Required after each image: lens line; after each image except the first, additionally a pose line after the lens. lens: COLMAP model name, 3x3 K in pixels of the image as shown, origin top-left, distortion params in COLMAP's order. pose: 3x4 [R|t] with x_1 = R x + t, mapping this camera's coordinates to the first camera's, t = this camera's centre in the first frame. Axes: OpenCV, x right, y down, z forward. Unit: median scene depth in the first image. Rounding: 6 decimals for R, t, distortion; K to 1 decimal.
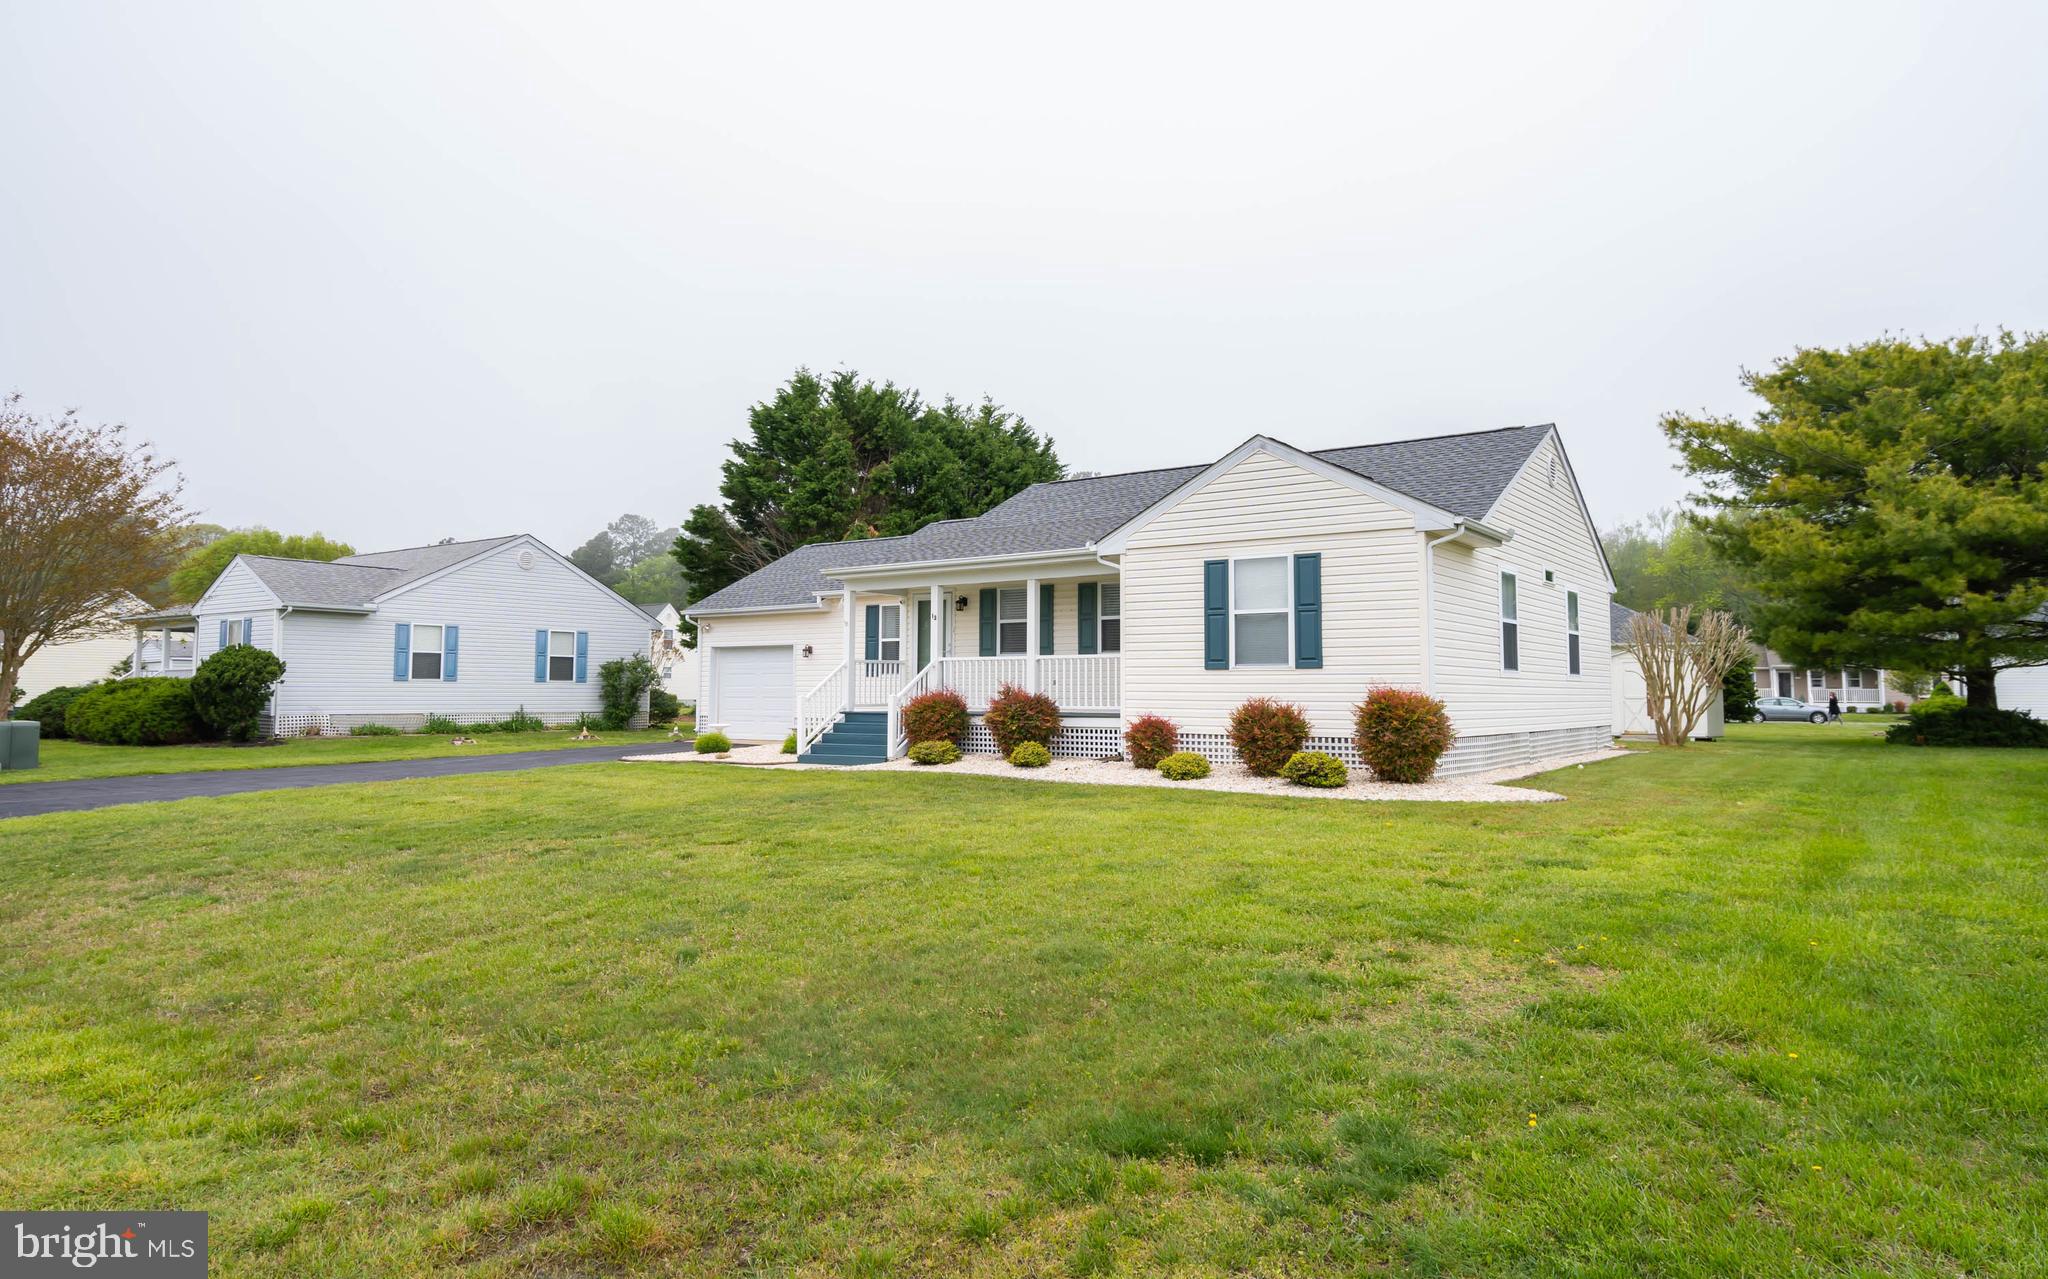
lens RADIAL K [[1252.3, 0, 1023.9], [0, 1252.3, 636.5], [0, 0, 1]] dist [0.000242, 0.000061]
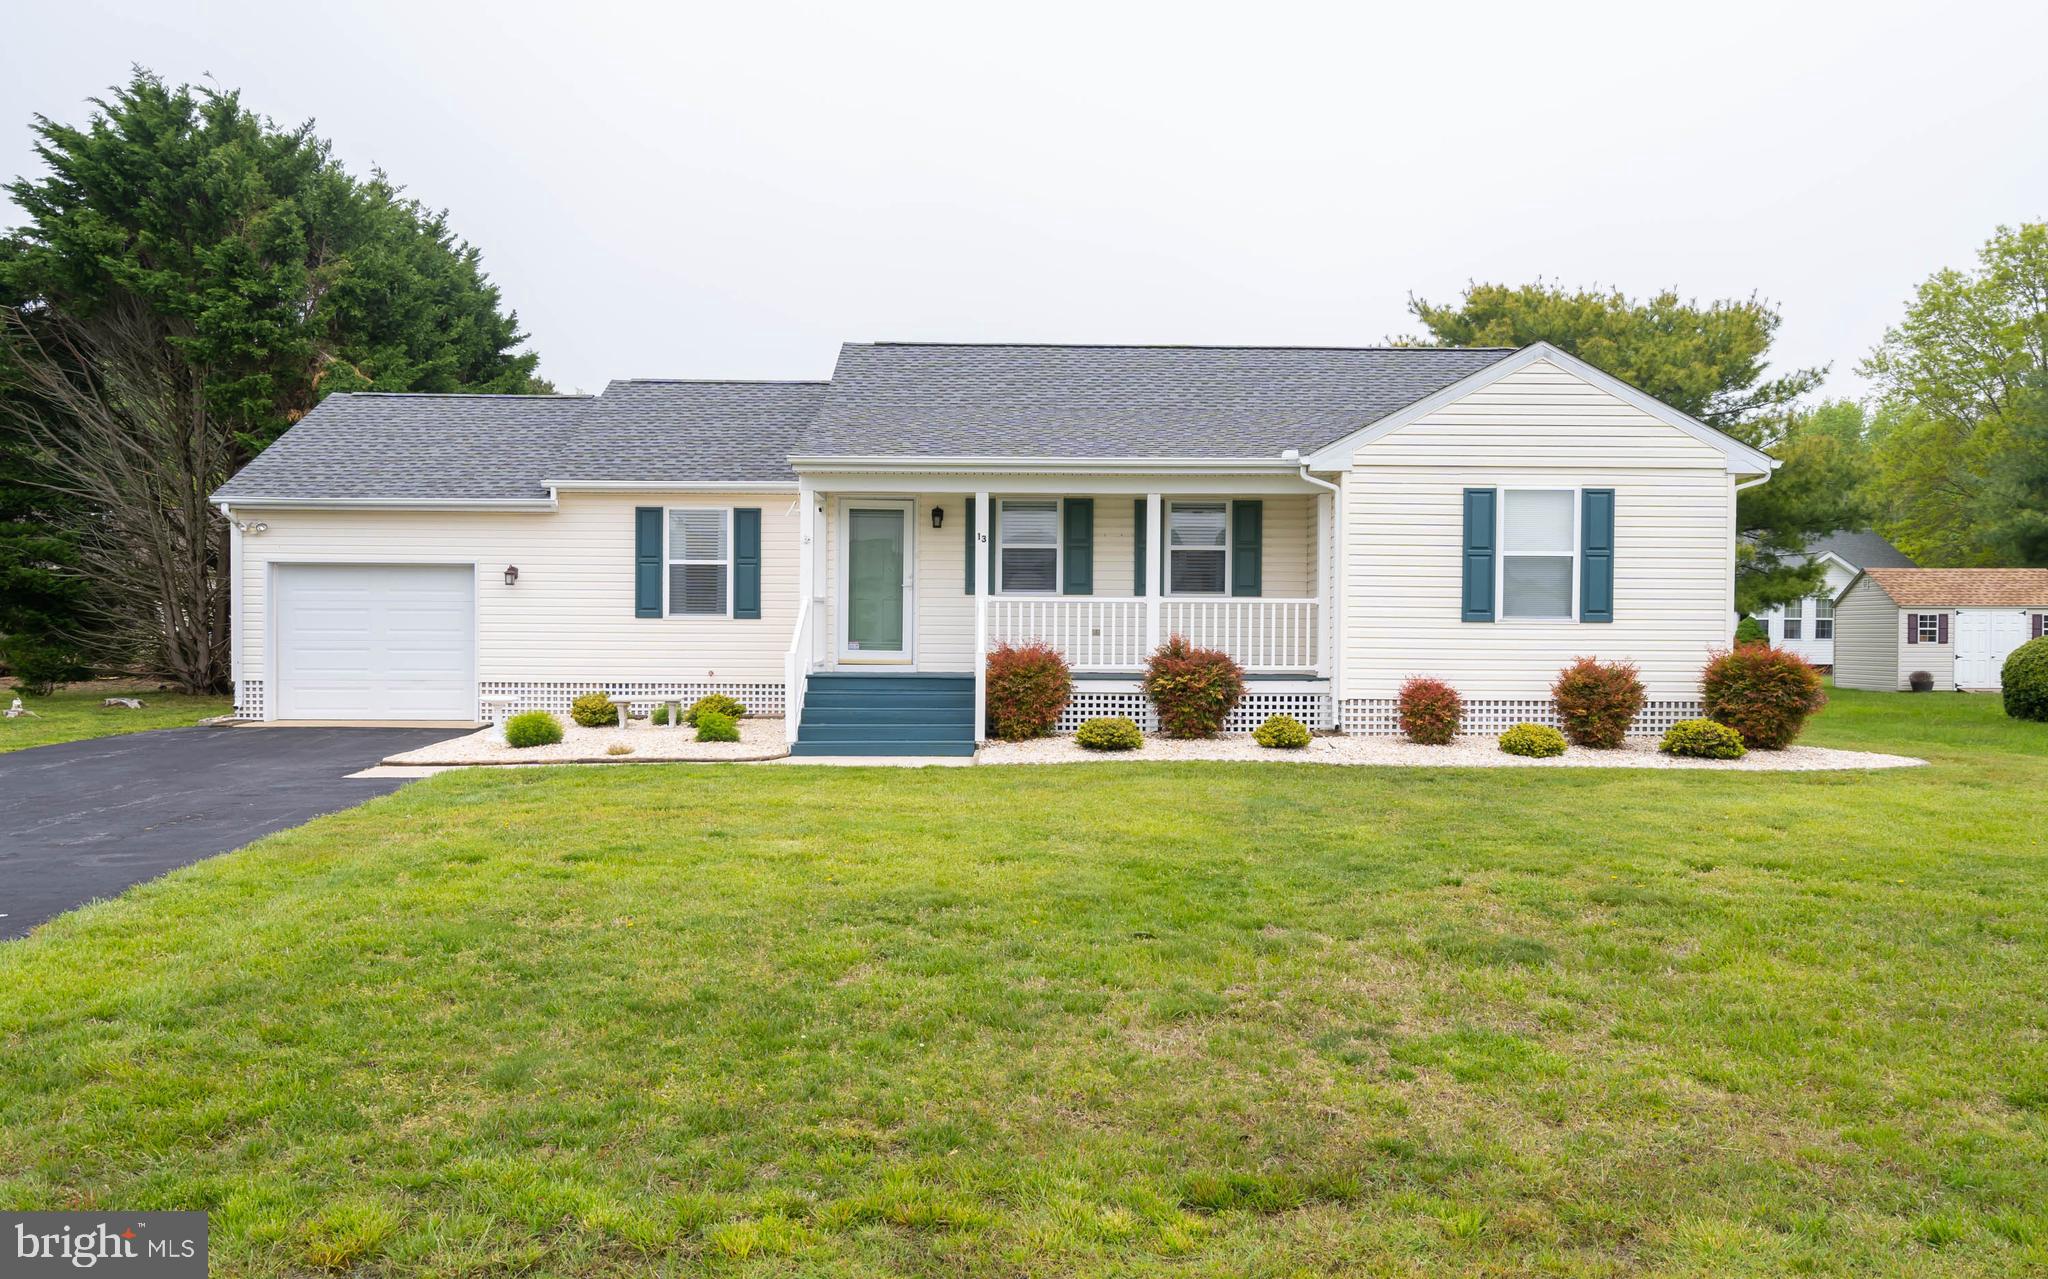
lens RADIAL K [[1646.2, 0, 1023.8], [0, 1646.2, 642.1], [0, 0, 1]] dist [0.030419, 0.002754]
pose [[0.782369, 0.001788, 0.622812, -0.738818], [-0.032518, 0.998749, 0.037981, 0.008277], [-0.621965, -0.049967, 0.781449, 0.328023]]
